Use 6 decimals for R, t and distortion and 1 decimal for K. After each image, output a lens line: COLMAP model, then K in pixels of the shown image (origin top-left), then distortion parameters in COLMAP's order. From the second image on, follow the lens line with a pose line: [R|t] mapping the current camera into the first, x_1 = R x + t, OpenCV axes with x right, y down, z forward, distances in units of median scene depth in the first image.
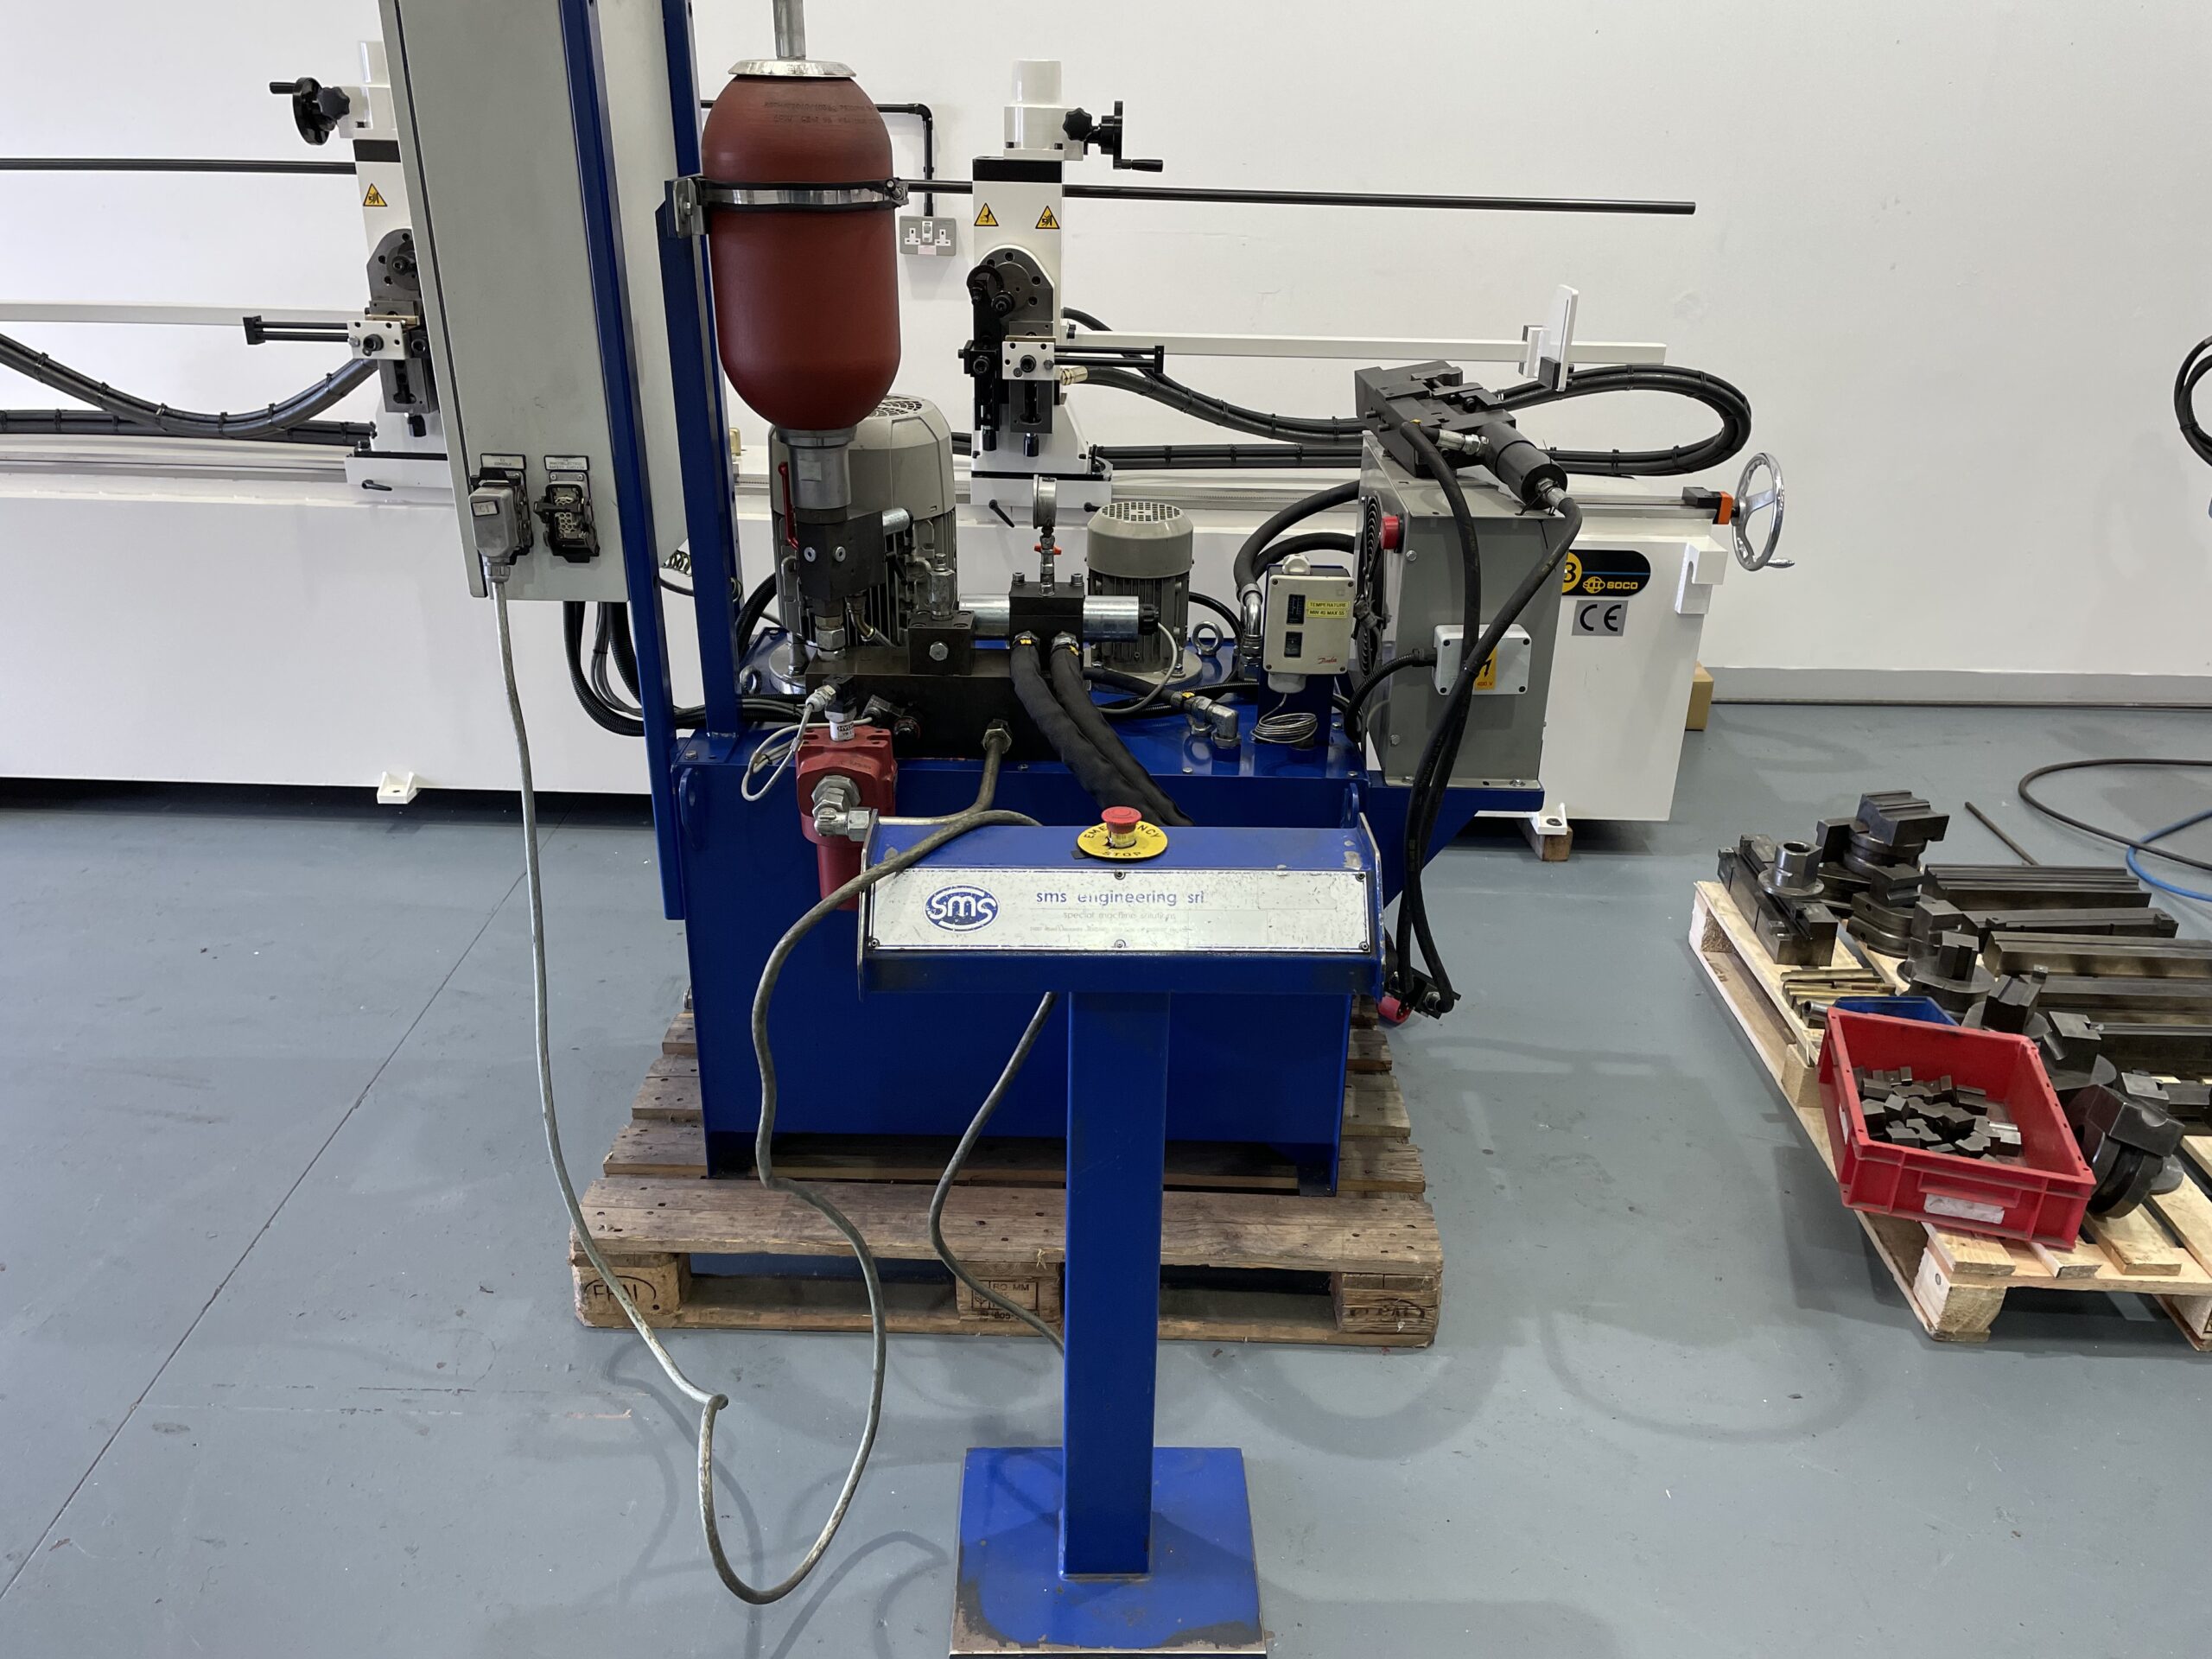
lens RADIAL K [[1662.2, 0, 1107.2], [0, 1662.2, 826.9], [0, 0, 1]] dist [0.084938, -0.100812]
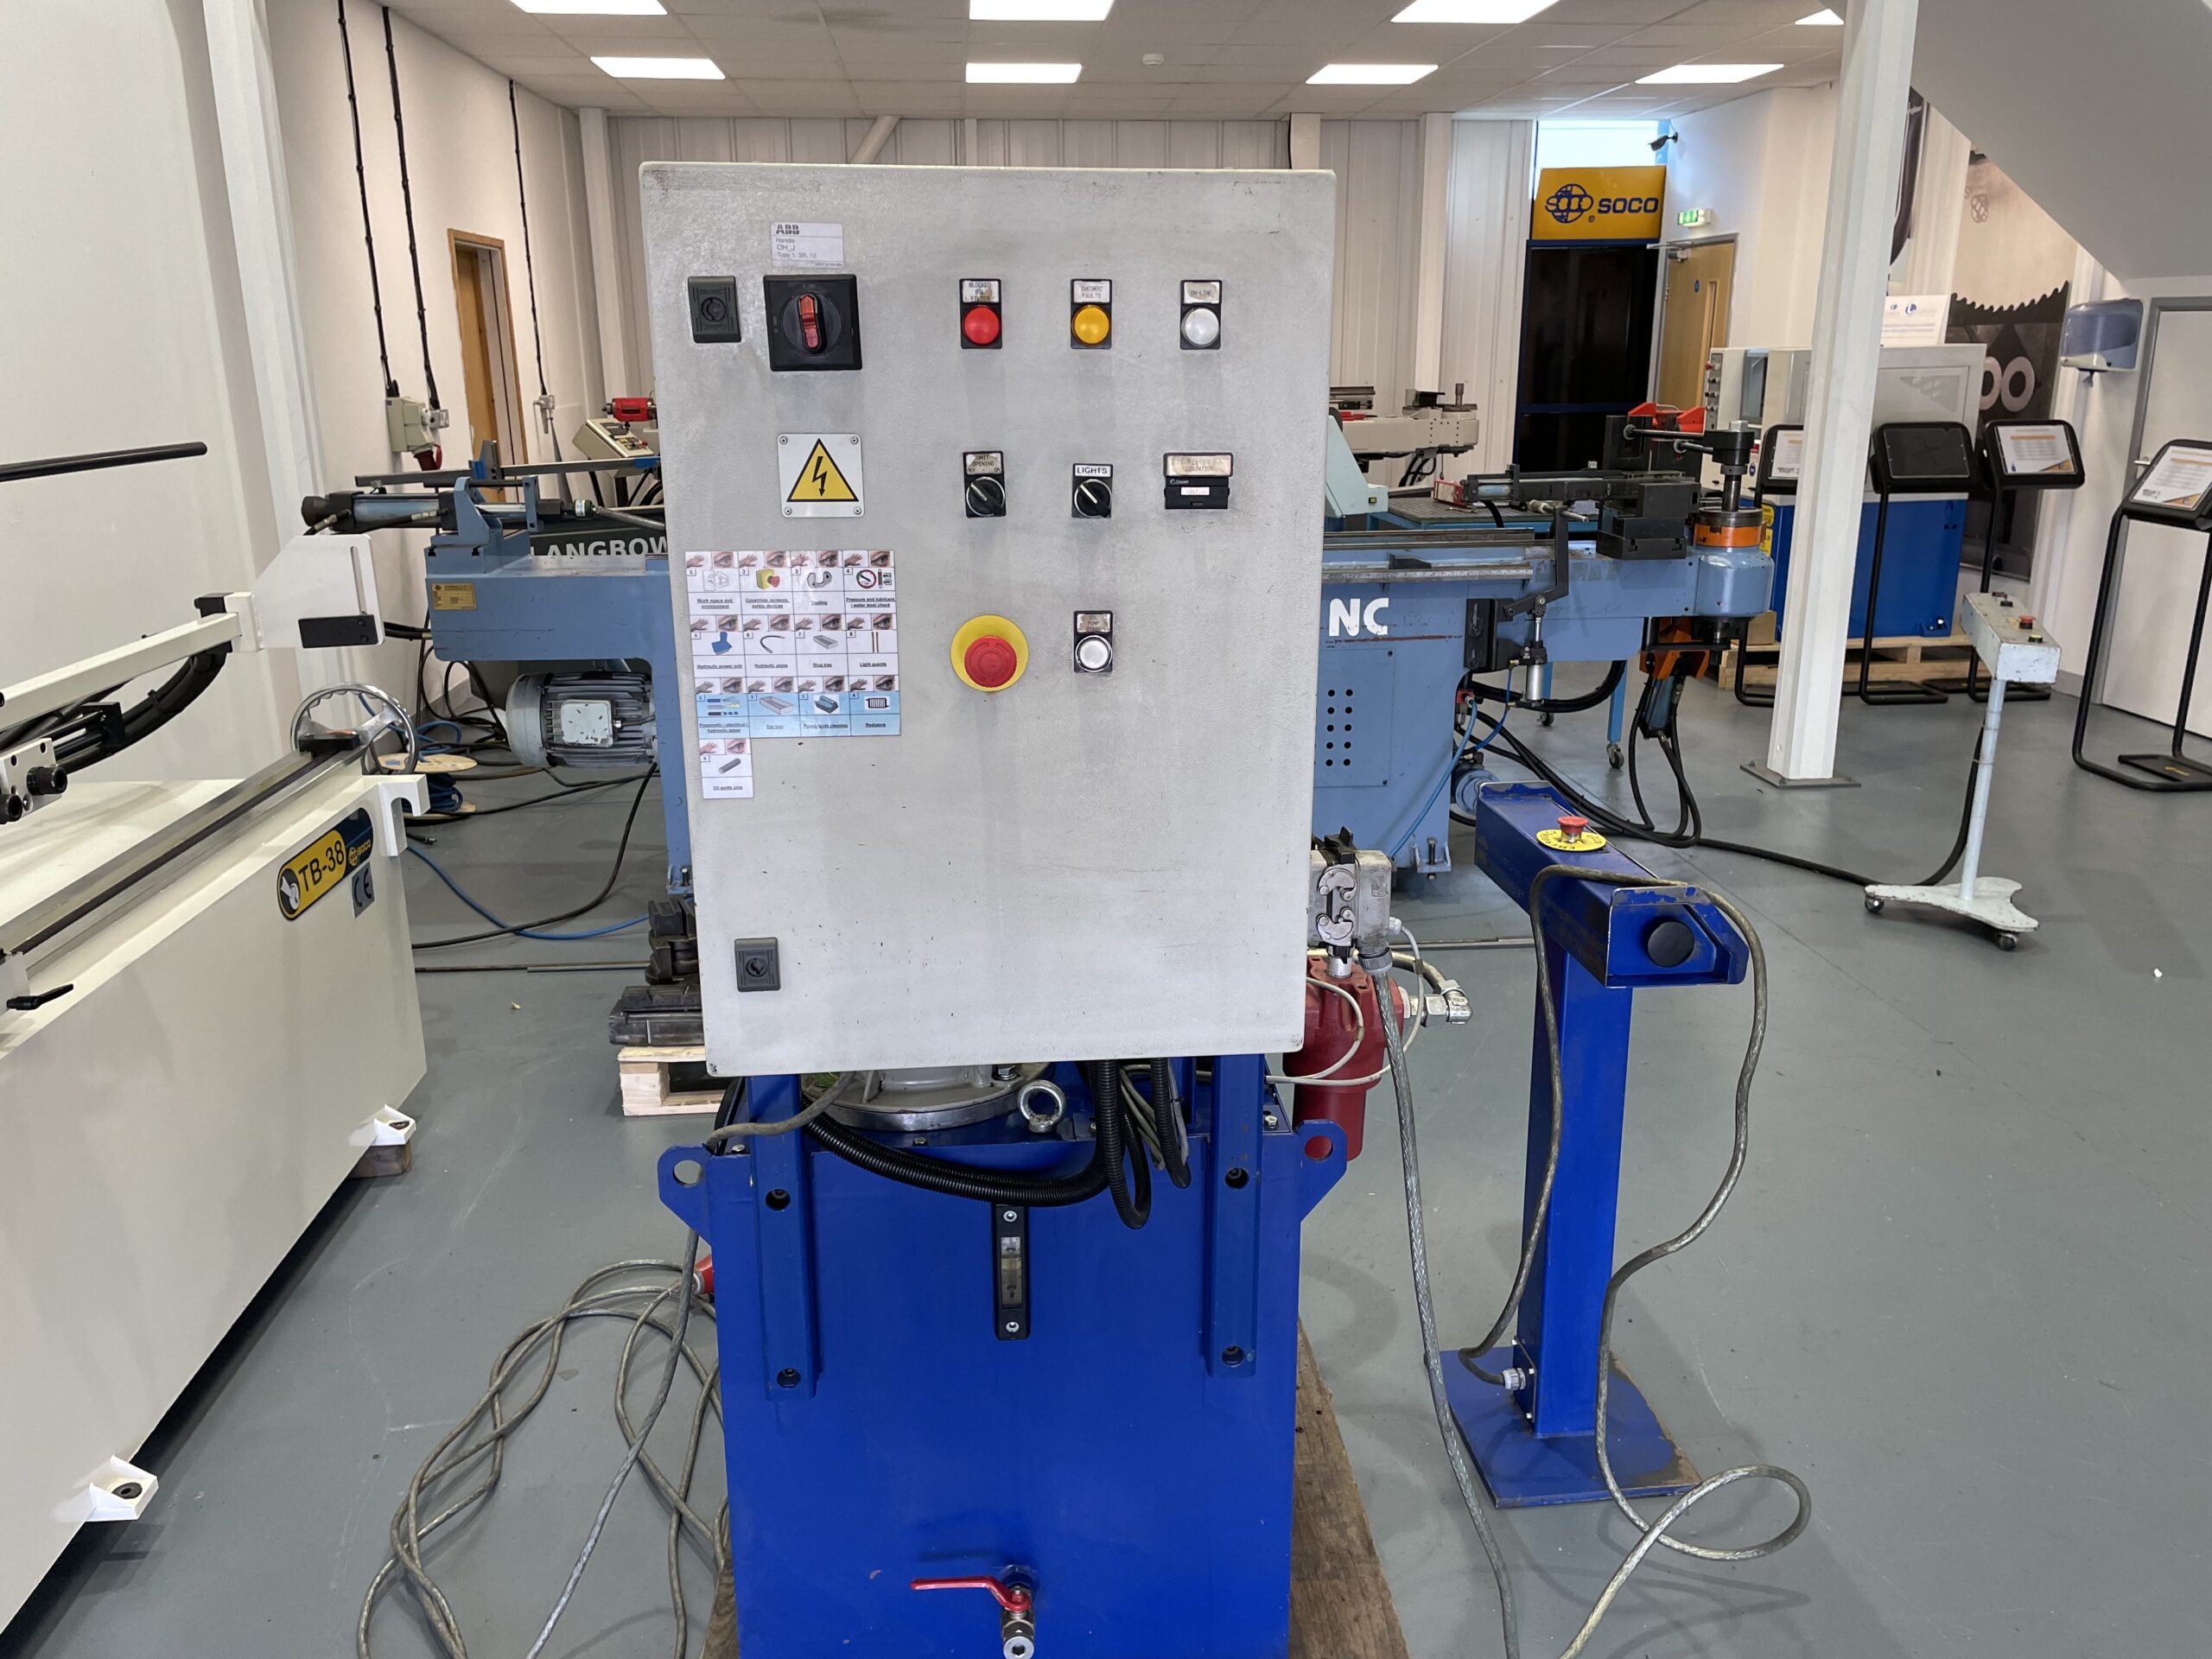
lens RADIAL K [[1662.2, 0, 1114.3], [0, 1662.2, 824.7], [0, 0, 1]] dist [0.084938, -0.100812]
pose [[-0.109132, -0.293720, 0.949642, -0.623200], [0.407560, 0.858133, 0.312253, -0.290035], [-0.906634, 0.421113, 0.026059, 0.651860]]
